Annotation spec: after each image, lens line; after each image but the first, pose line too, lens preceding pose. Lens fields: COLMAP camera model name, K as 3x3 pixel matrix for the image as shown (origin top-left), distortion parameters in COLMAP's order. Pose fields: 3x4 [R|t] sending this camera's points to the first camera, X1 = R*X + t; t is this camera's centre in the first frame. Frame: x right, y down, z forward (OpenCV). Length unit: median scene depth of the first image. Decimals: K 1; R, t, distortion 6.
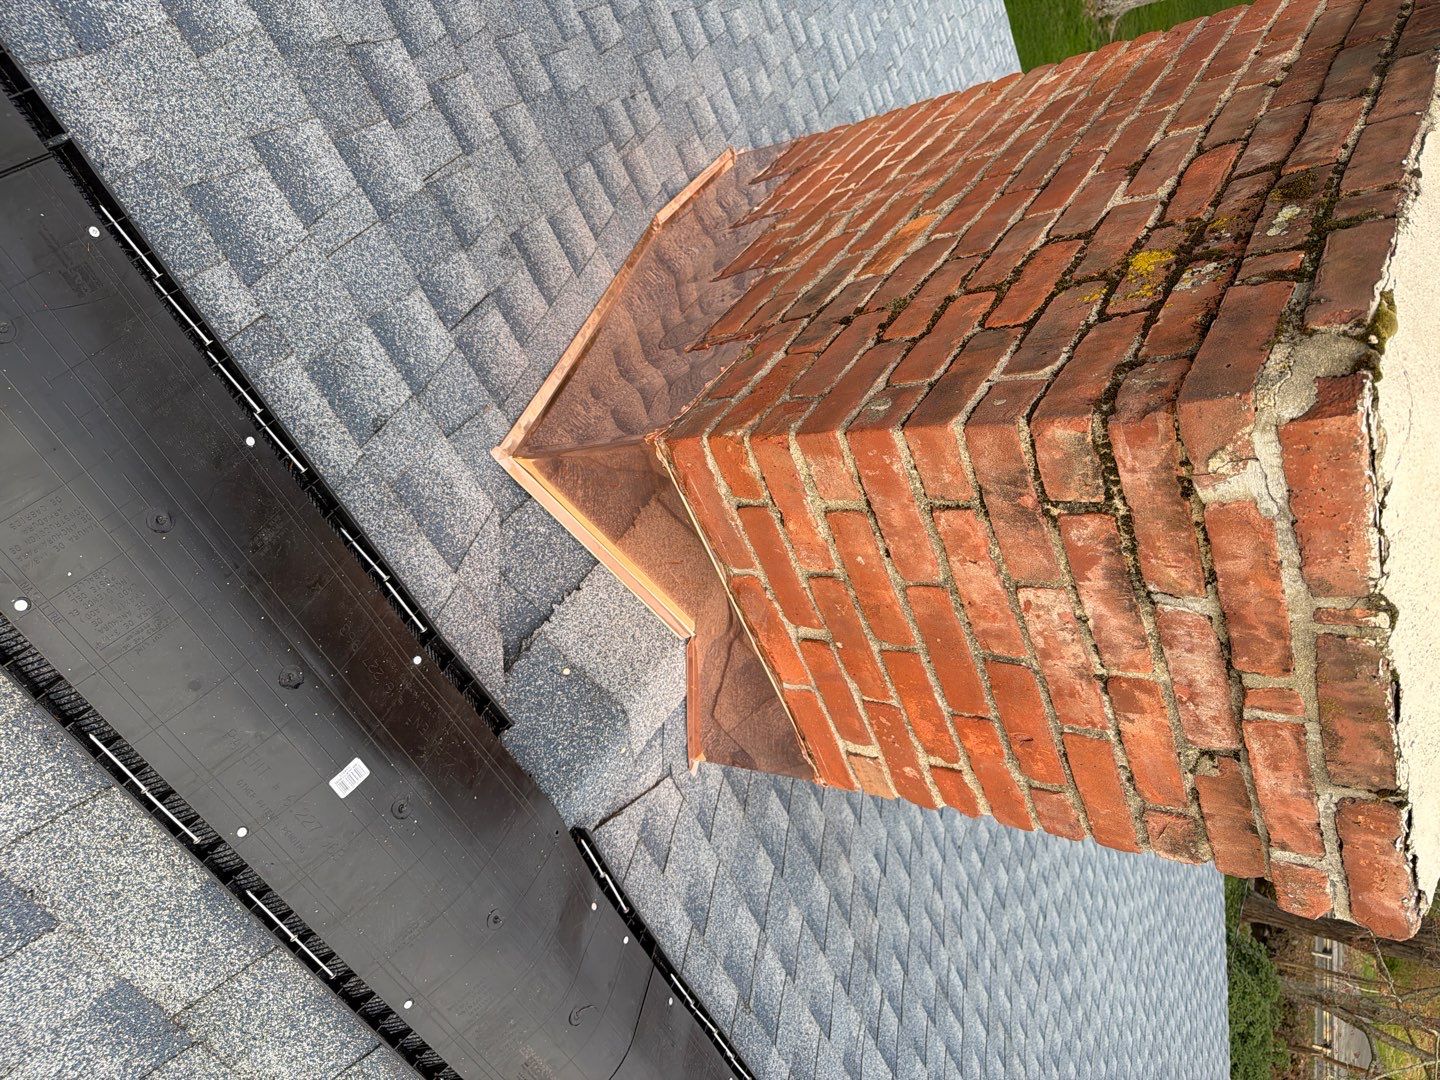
lens RADIAL K [[1023.8, 0, 721.5], [0, 1023.8, 540.4], [0, 0, 1]] dist [0.002545, -0.008222]
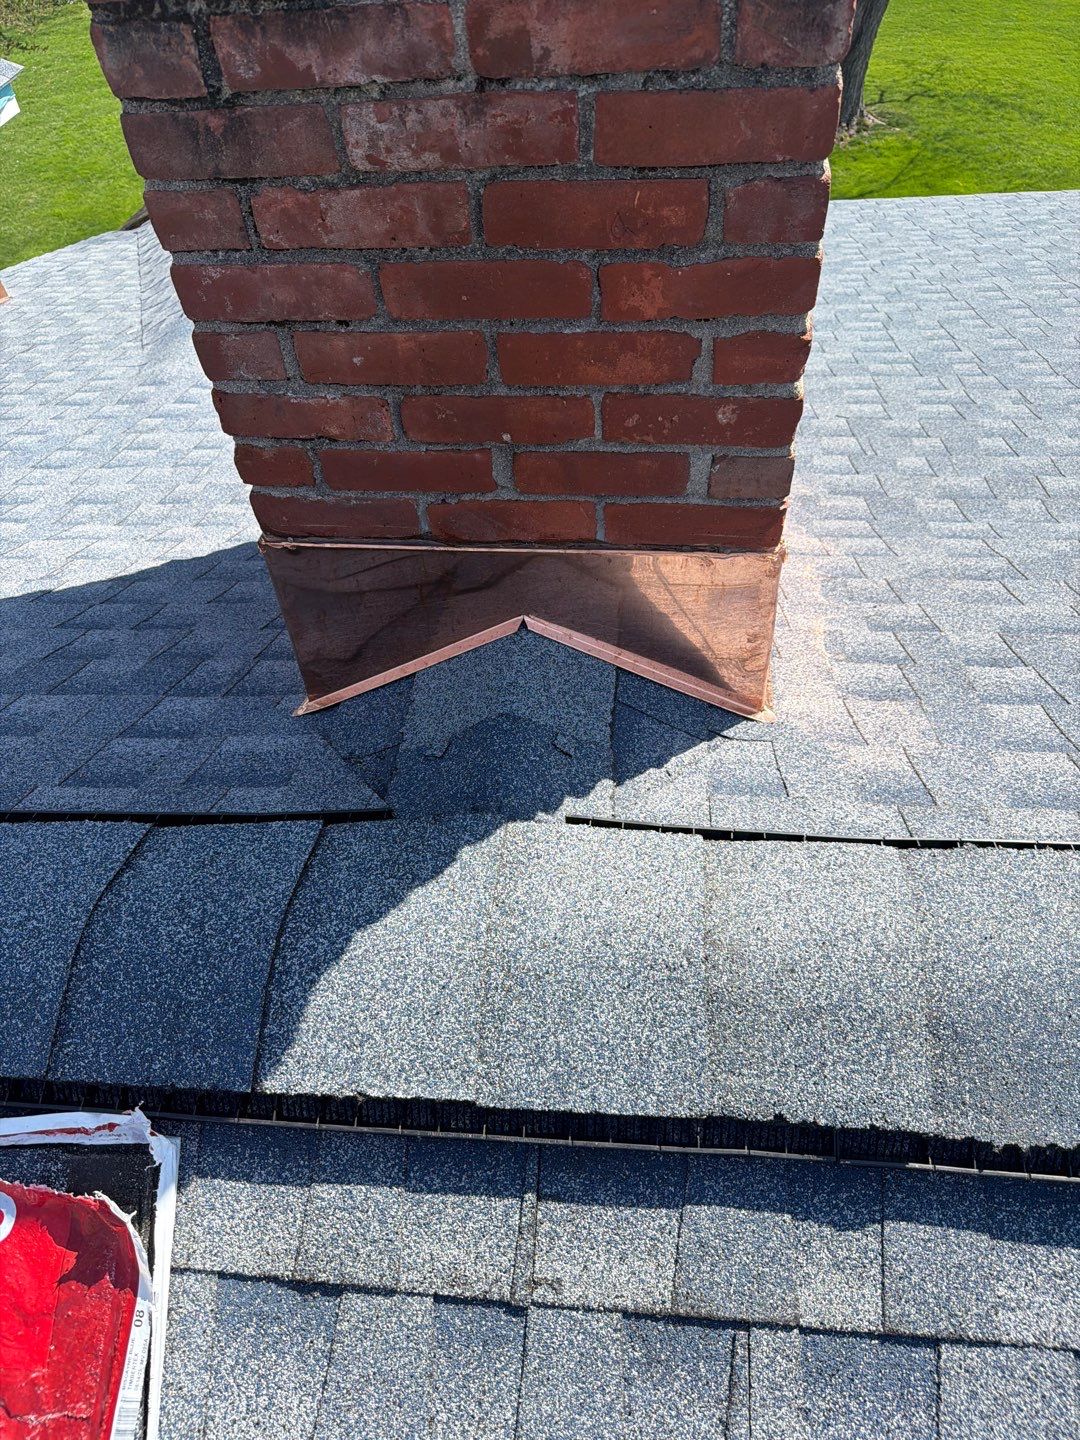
lens RADIAL K [[1023.8, 0, 540.1], [0, 1023.8, 720.5], [0, 0, 1]] dist [0.002545, -0.008222]
pose [[0.389936, -0.876046, -0.283715, 0.191995], [0.713533, 0.482210, -0.508276, 0.799848], [0.582083, -0.004245, 0.813118, 0.410222]]
